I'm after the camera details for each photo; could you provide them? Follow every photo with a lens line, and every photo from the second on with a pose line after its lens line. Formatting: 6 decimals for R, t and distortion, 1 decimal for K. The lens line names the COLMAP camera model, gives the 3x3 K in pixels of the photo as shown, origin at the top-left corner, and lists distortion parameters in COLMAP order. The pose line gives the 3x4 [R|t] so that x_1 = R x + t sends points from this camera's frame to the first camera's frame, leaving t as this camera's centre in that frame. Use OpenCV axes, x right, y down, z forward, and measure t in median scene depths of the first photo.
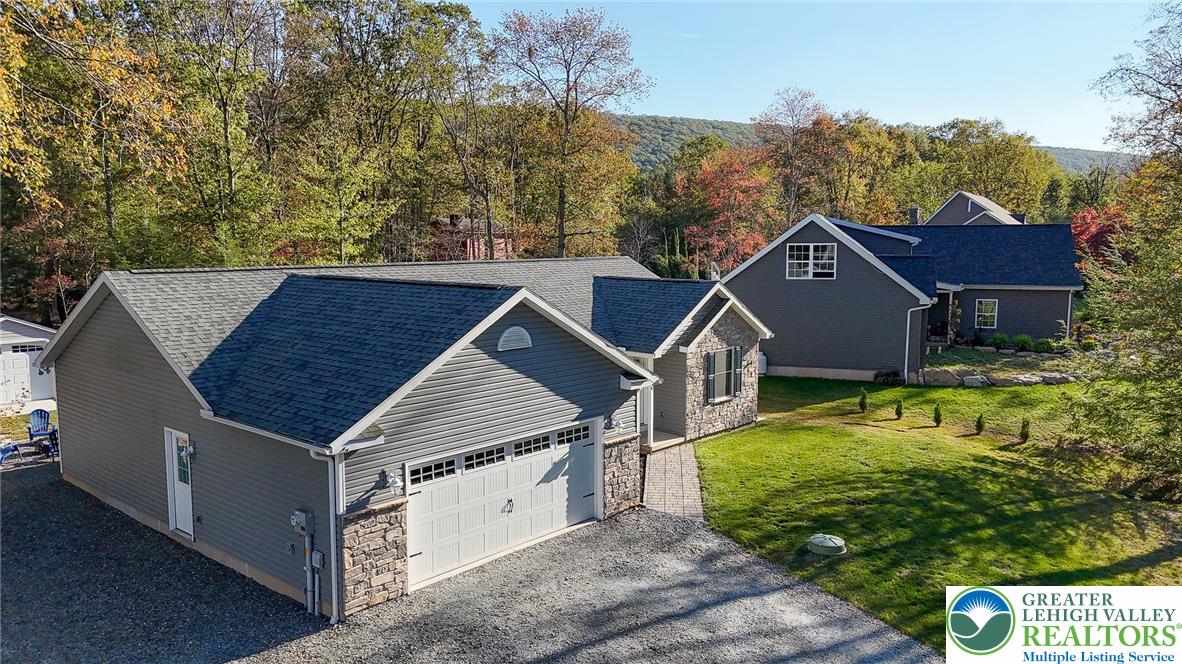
lens RADIAL K [[867.0, 0, 592.2], [0, 867.0, 336.2], [0, 0, 1]] dist [0.107930, -0.128013]
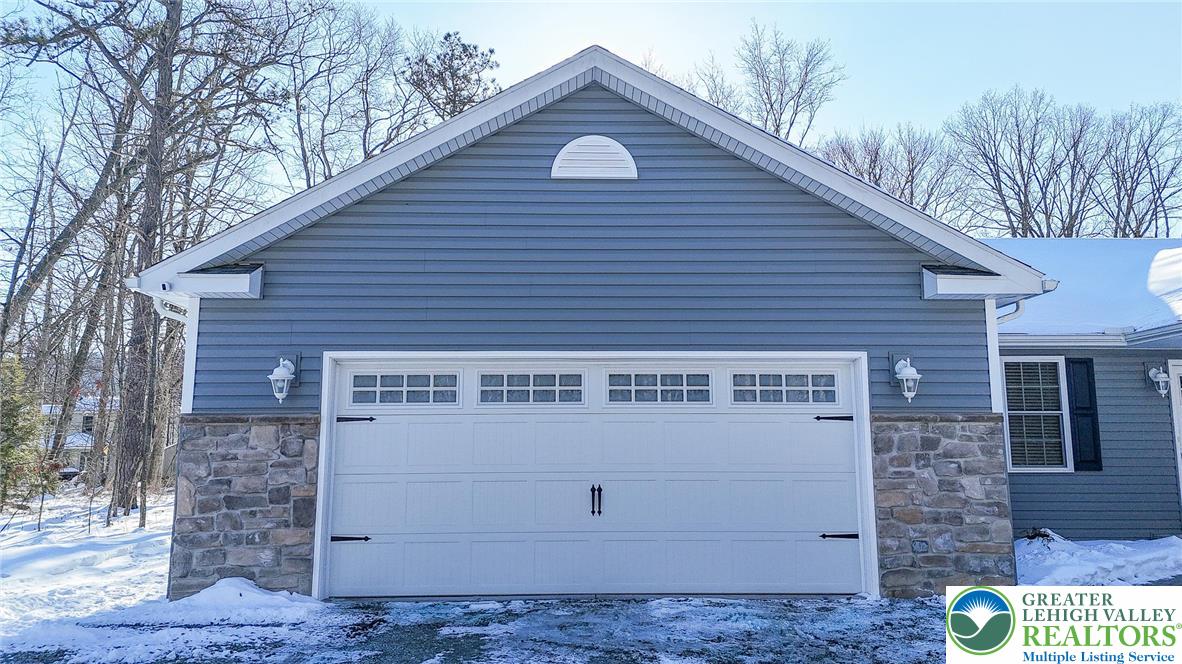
lens RADIAL K [[867.0, 0, 592.2], [0, 867.0, 336.2], [0, 0, 1]] dist [0.107930, -0.128013]
pose [[0.681555, -0.098643, -0.725088, 0.237942], [-0.085512, 0.973348, -0.212795, 0.187401], [0.726753, 0.207035, 0.654955, 0.593678]]
